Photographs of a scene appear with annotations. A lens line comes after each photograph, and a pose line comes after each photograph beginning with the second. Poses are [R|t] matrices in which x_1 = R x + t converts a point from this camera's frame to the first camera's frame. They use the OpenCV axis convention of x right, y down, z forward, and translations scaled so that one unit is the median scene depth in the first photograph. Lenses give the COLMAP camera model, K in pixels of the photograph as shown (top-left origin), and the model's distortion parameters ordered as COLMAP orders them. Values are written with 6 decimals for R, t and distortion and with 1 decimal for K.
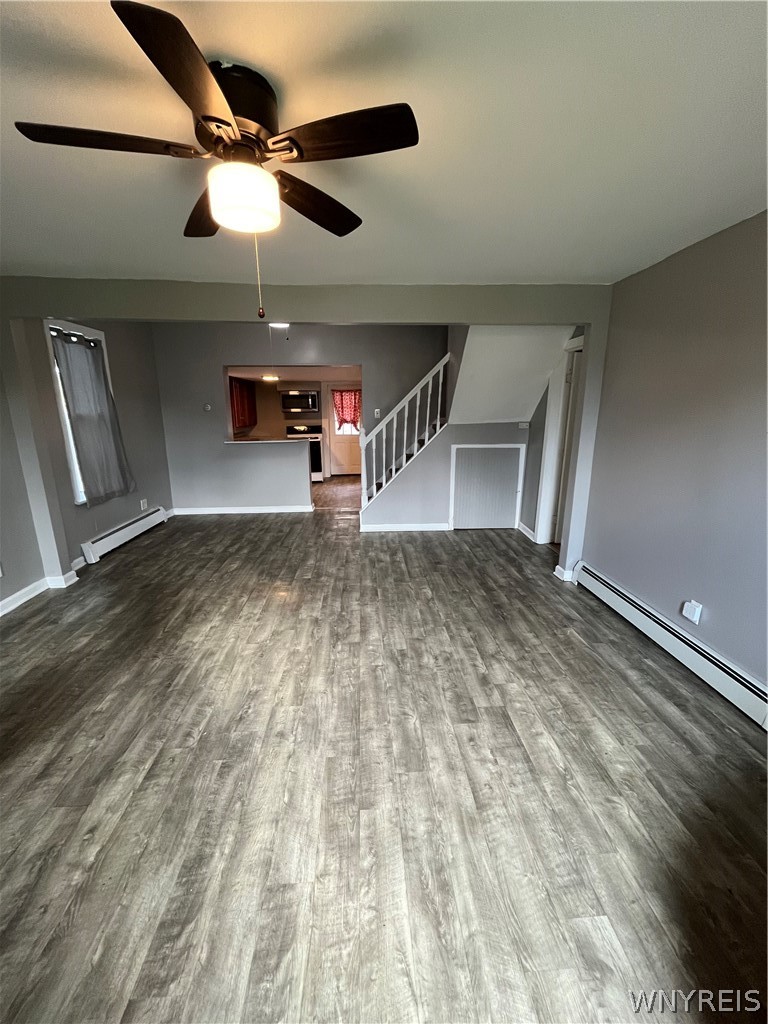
lens RADIAL K [[412.6, 0, 389.3], [0, 412.6, 512.2], [0, 0, 1]] dist [-0.002391, -0.000028]
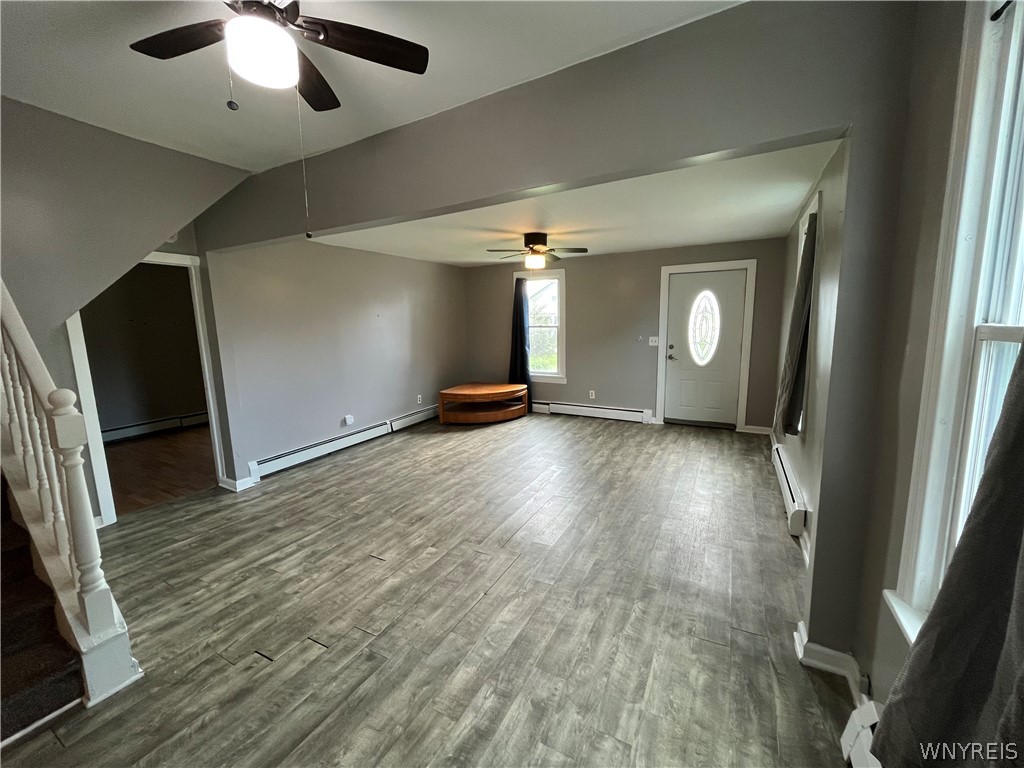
lens RADIAL K [[412.6, 0, 508.3], [0, 412.6, 381.7], [0, 0, 1]] dist [-0.002391, -0.000028]
pose [[-0.844553, -0.056829, 0.532448, -0.892170], [0.153174, 0.927162, 0.341919, -0.450031], [-0.513096, 0.370326, -0.774333, 1.805609]]
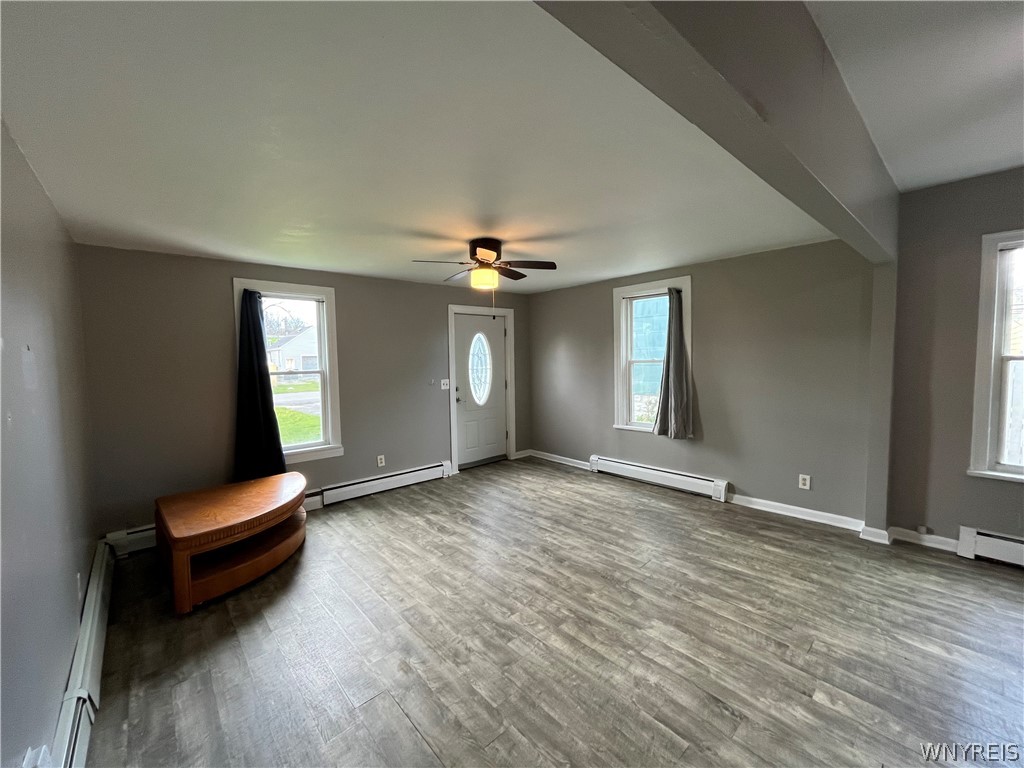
lens RADIAL K [[412.6, 0, 513.0], [0, 412.6, 381.4], [0, 0, 1]] dist [-0.002391, -0.000028]
pose [[-0.783379, 0.061637, -0.618480, 0.471139], [-0.129073, 0.957245, 0.258885, -0.361164], [0.607994, 0.282635, -0.741930, 1.349239]]
